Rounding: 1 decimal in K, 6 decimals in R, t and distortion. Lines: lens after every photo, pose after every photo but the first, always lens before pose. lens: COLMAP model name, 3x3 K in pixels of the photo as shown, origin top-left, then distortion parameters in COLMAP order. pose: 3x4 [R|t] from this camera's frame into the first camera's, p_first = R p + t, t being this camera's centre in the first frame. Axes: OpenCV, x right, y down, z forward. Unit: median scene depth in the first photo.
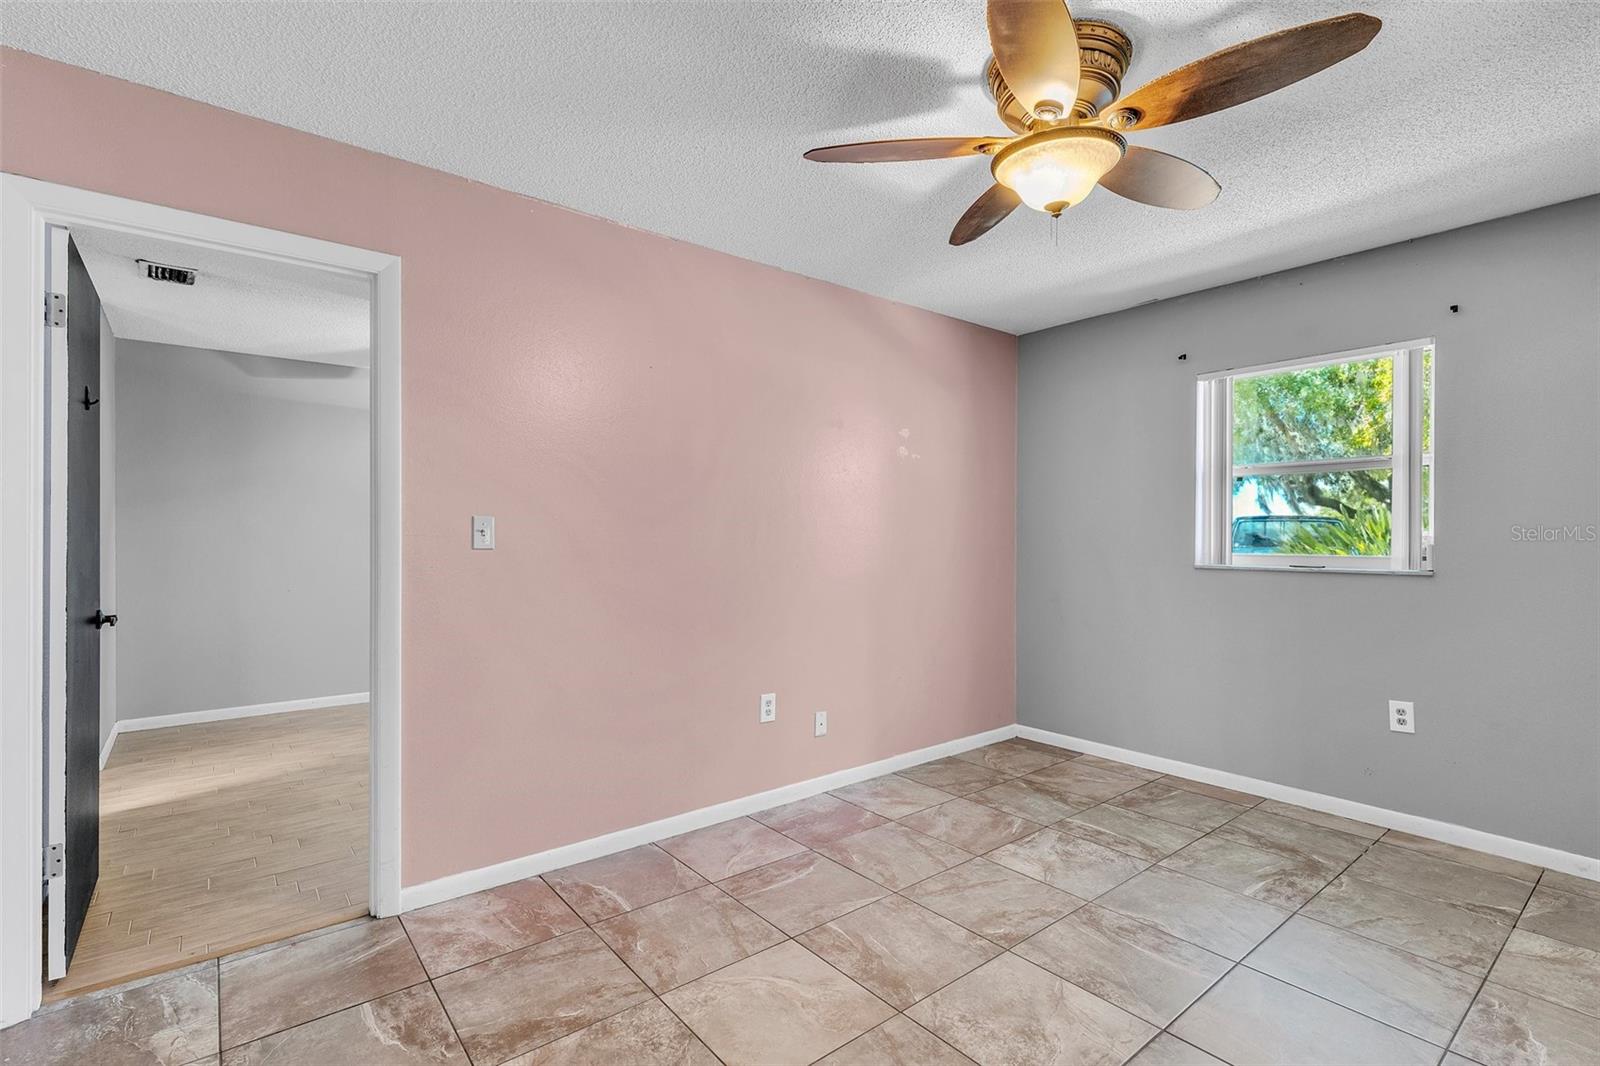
lens RADIAL K [[741.4, 0, 800.0], [0, 741.4, 533.0], [0, 0, 1]] dist [0.000773, 0.000343]
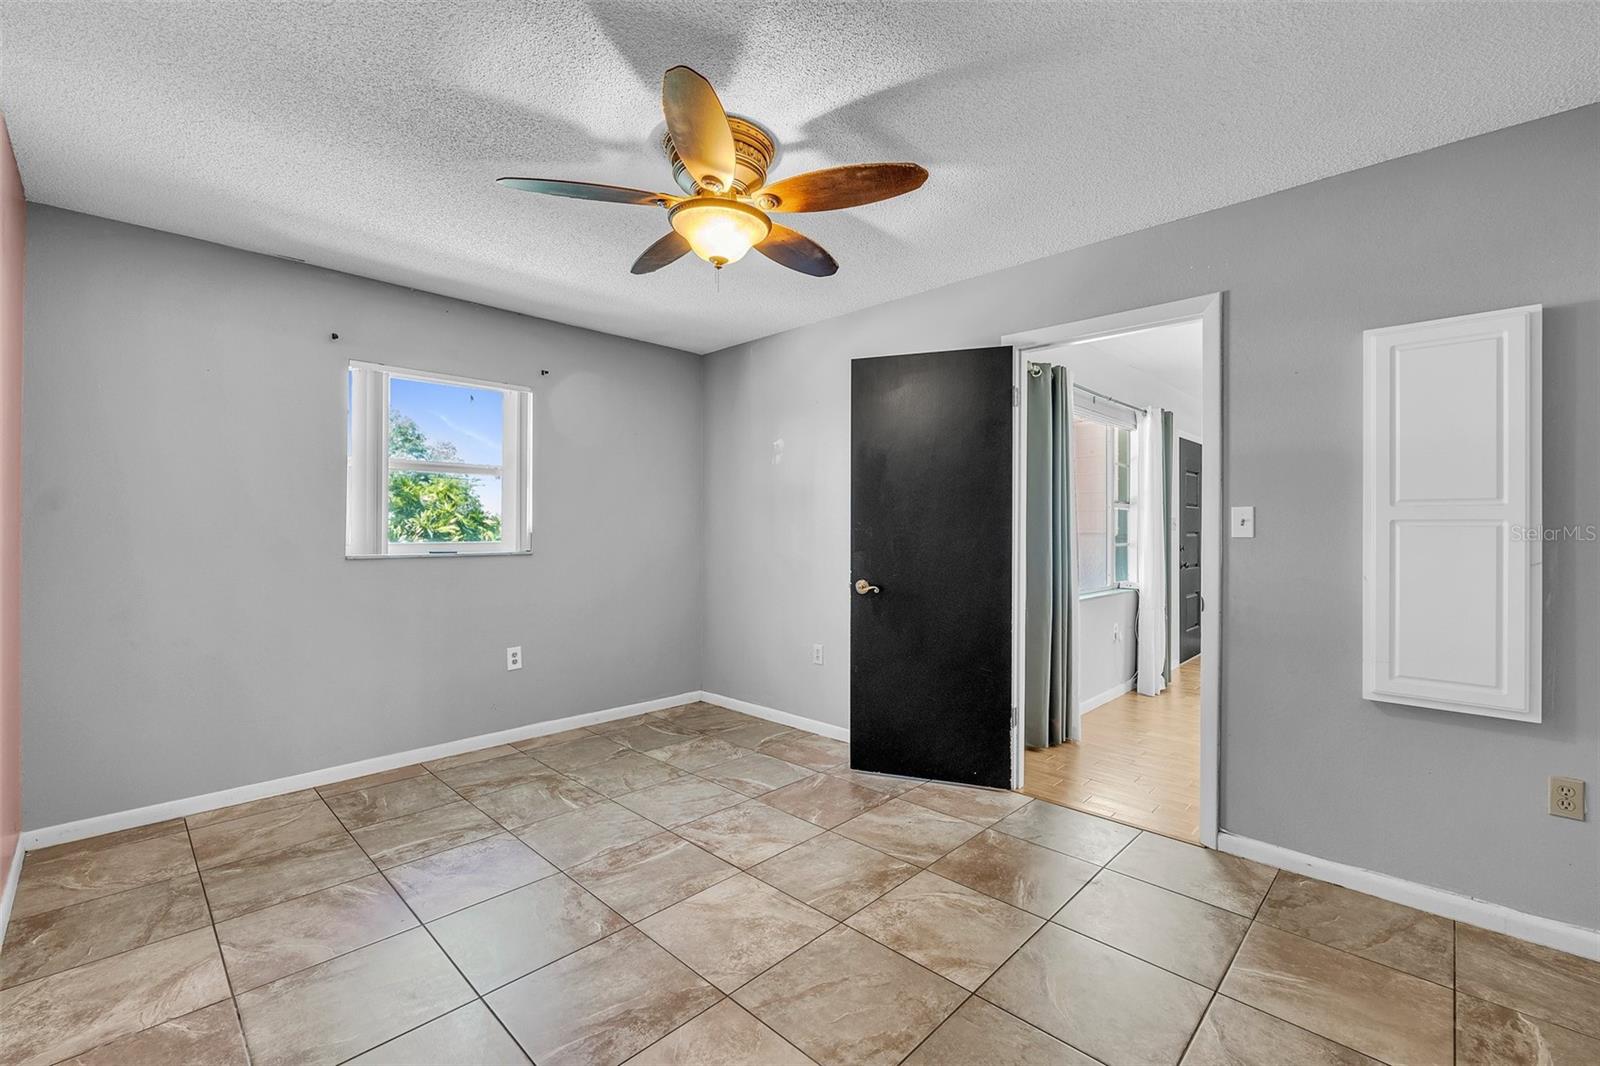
lens RADIAL K [[678.3, 0, 800.4], [0, 678.3, 523.4], [0, 0, 1]] dist [-0.001238, -0.000491]
pose [[-0.124856, 0.005321, 0.992161, -0.489349], [-0.008787, 0.999940, -0.006468, 0.002003], [-0.992136, -0.009526, -0.124801, 0.623890]]
